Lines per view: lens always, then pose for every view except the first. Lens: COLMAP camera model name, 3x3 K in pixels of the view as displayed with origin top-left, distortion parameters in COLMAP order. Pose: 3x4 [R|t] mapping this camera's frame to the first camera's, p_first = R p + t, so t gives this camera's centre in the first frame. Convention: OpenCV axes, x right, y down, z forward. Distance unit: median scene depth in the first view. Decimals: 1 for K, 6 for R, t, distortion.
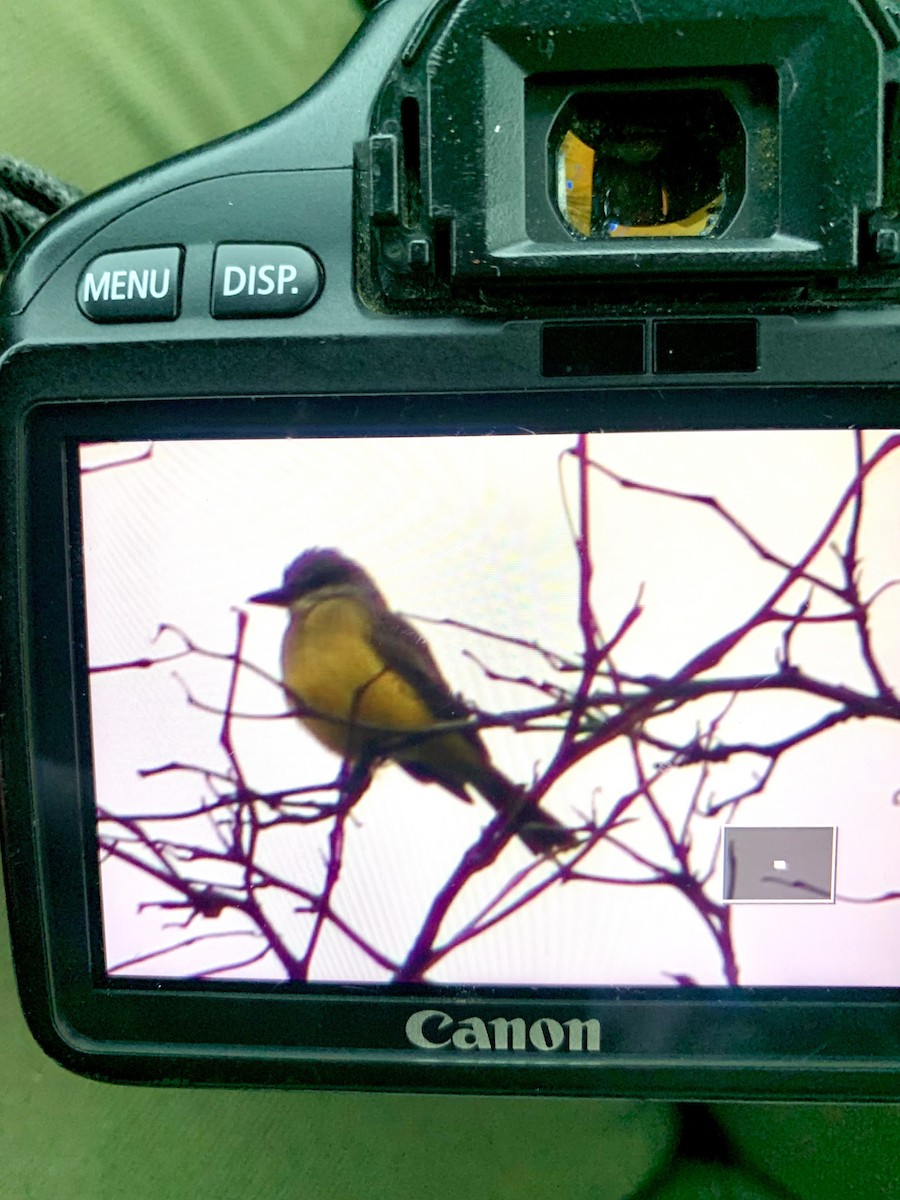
lens RADIAL K [[898.4, 0, 450.0], [0, 898.4, 600.0], [0, 0, 1]] dist [-0.040654, 0.002516]
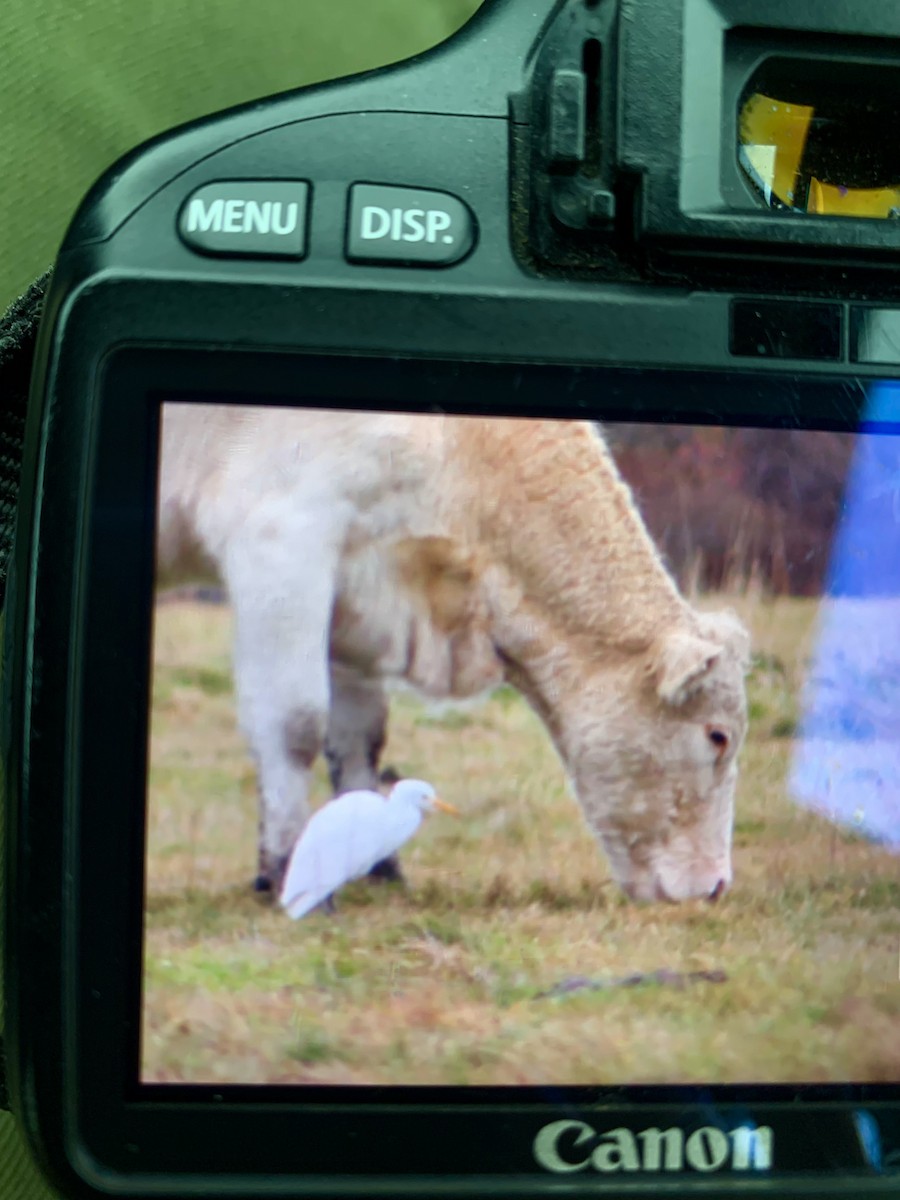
lens RADIAL K [[898.4, 0, 450.0], [0, 898.4, 600.0], [0, 0, 1]] dist [-0.040654, 0.002516]
pose [[0.993006, 0.045484, 0.108955, -0.246322], [-0.034348, 0.994192, -0.101988, 0.082929], [-0.112961, 0.097532, 0.988801, 0.185861]]
